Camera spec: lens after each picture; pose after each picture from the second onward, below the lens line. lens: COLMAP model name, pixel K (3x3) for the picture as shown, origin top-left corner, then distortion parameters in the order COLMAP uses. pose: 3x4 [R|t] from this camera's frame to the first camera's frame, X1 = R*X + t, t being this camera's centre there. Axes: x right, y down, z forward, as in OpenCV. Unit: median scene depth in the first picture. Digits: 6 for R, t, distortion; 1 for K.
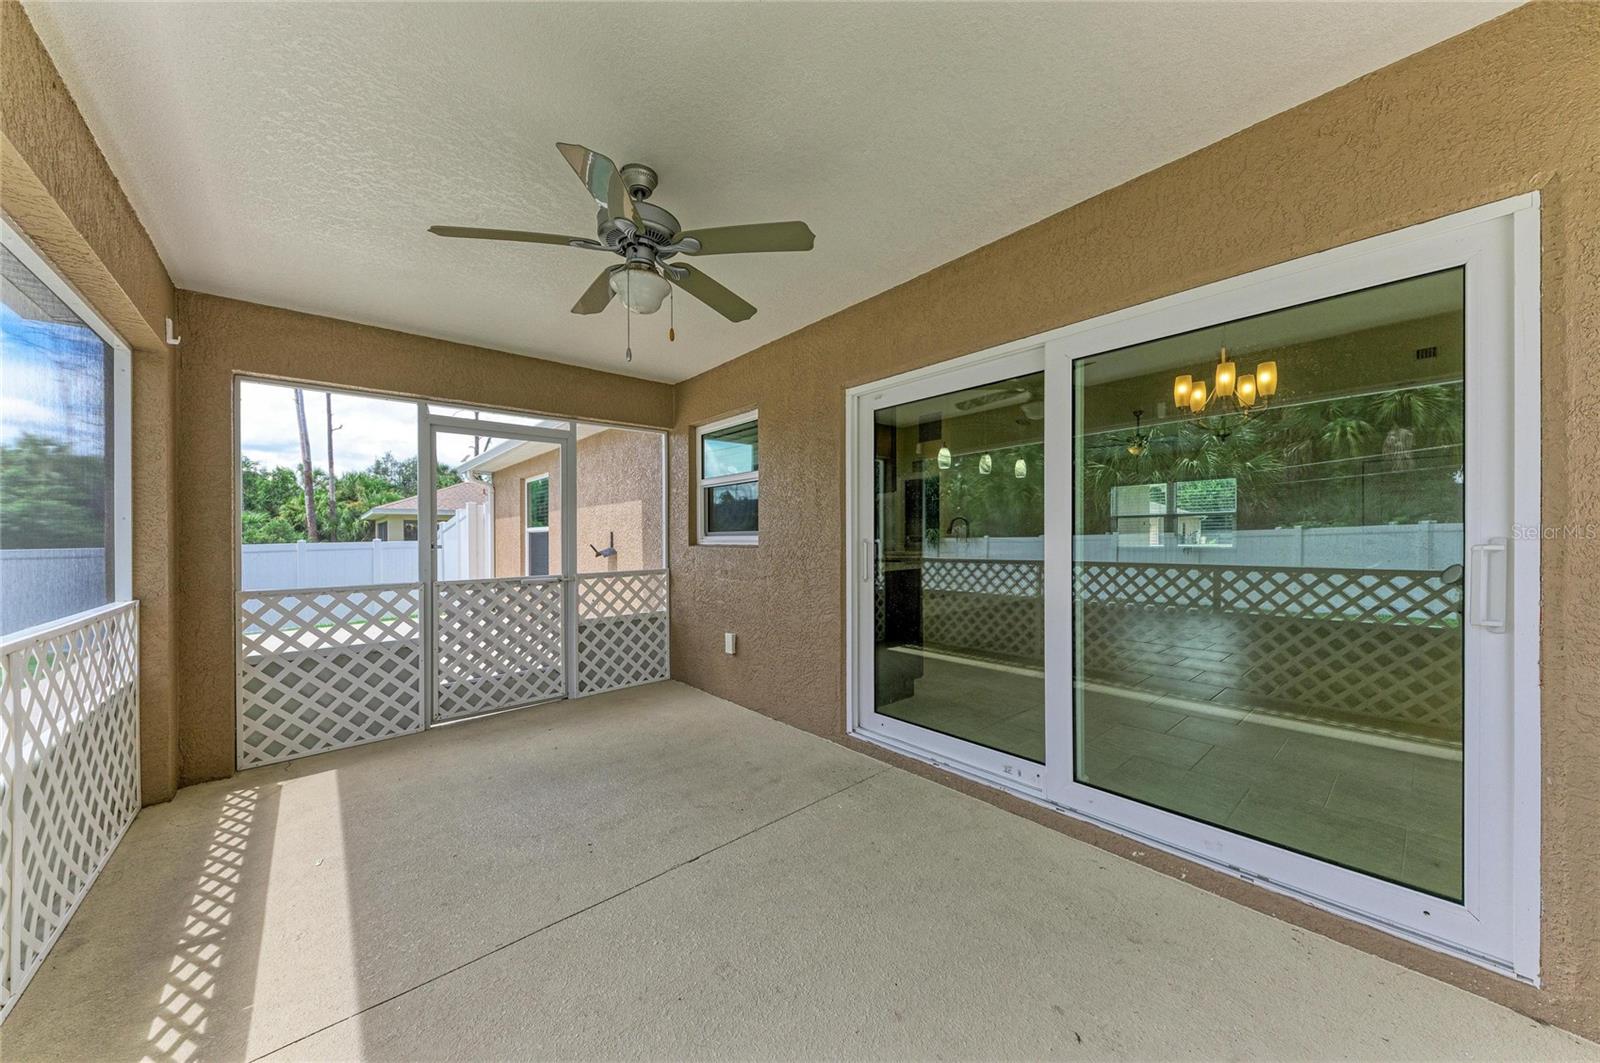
lens RADIAL K [[552.5, 0, 792.4], [0, 552.5, 535.8], [0, 0, 1]] dist [0.012558, -0.000116]
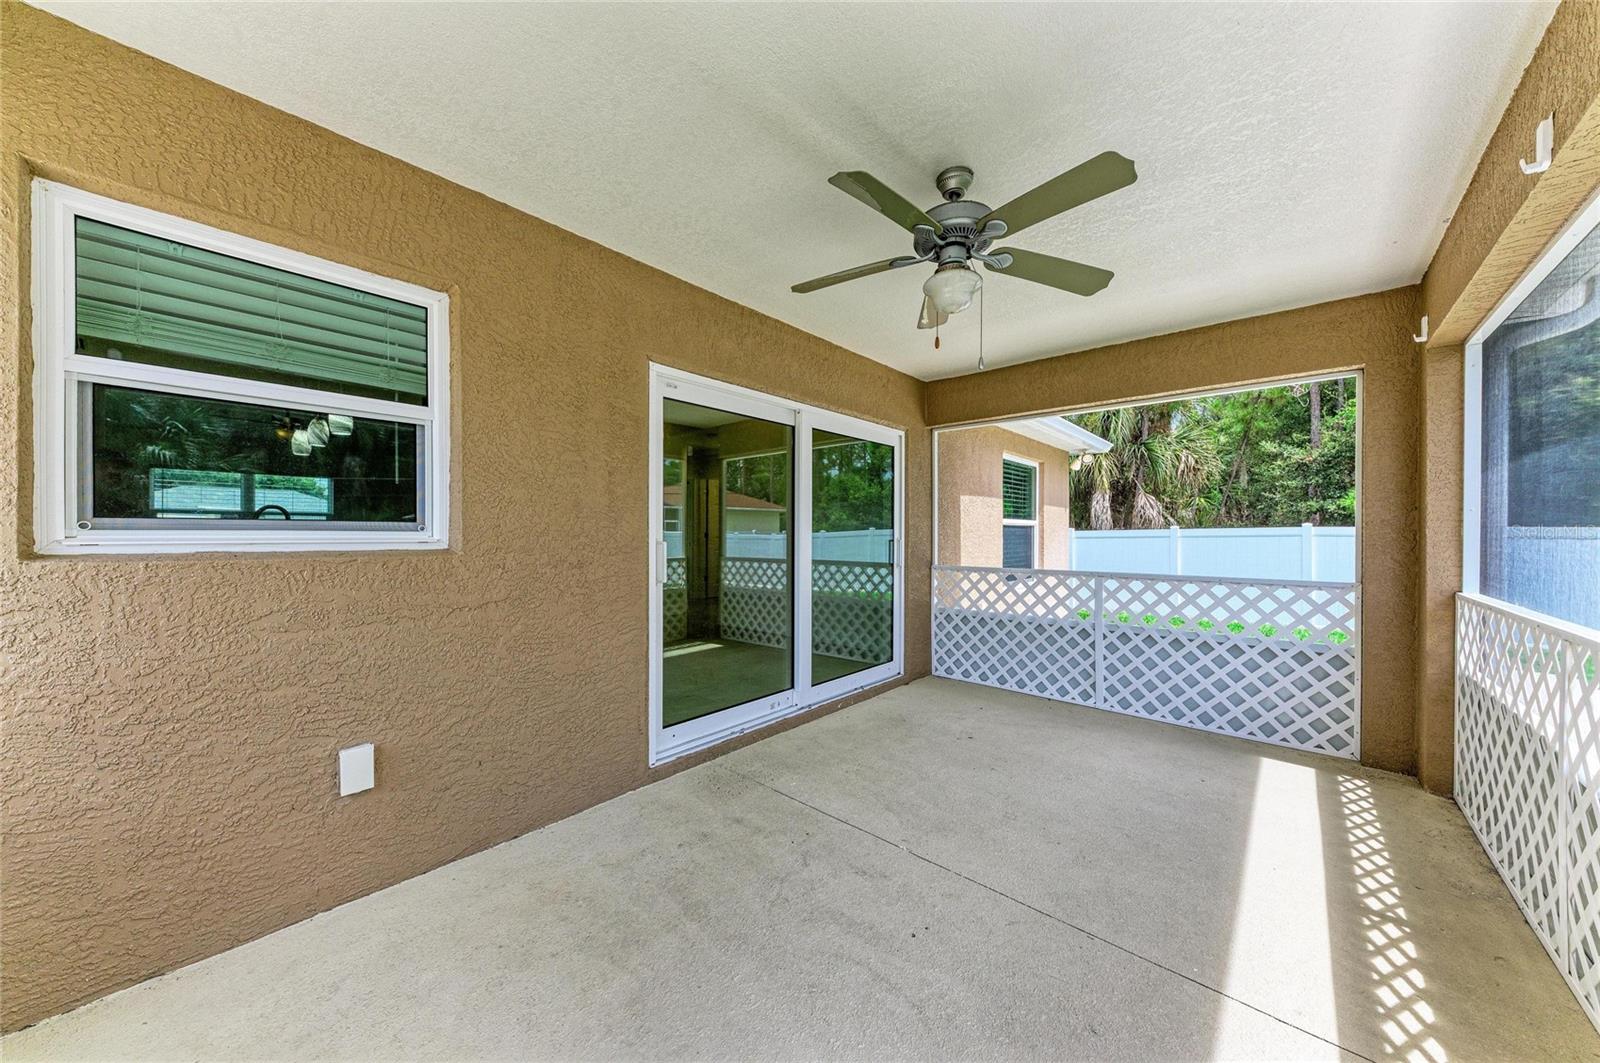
lens RADIAL K [[552.5, 0, 802.3], [0, 552.5, 536.2], [0, 0, 1]] dist [0.012558, -0.000116]
pose [[-0.137671, 0.007369, 0.990451, -0.892086], [-0.000292, 0.999972, -0.007481, 0.011340], [-0.990478, -0.001319, -0.137665, 1.018979]]
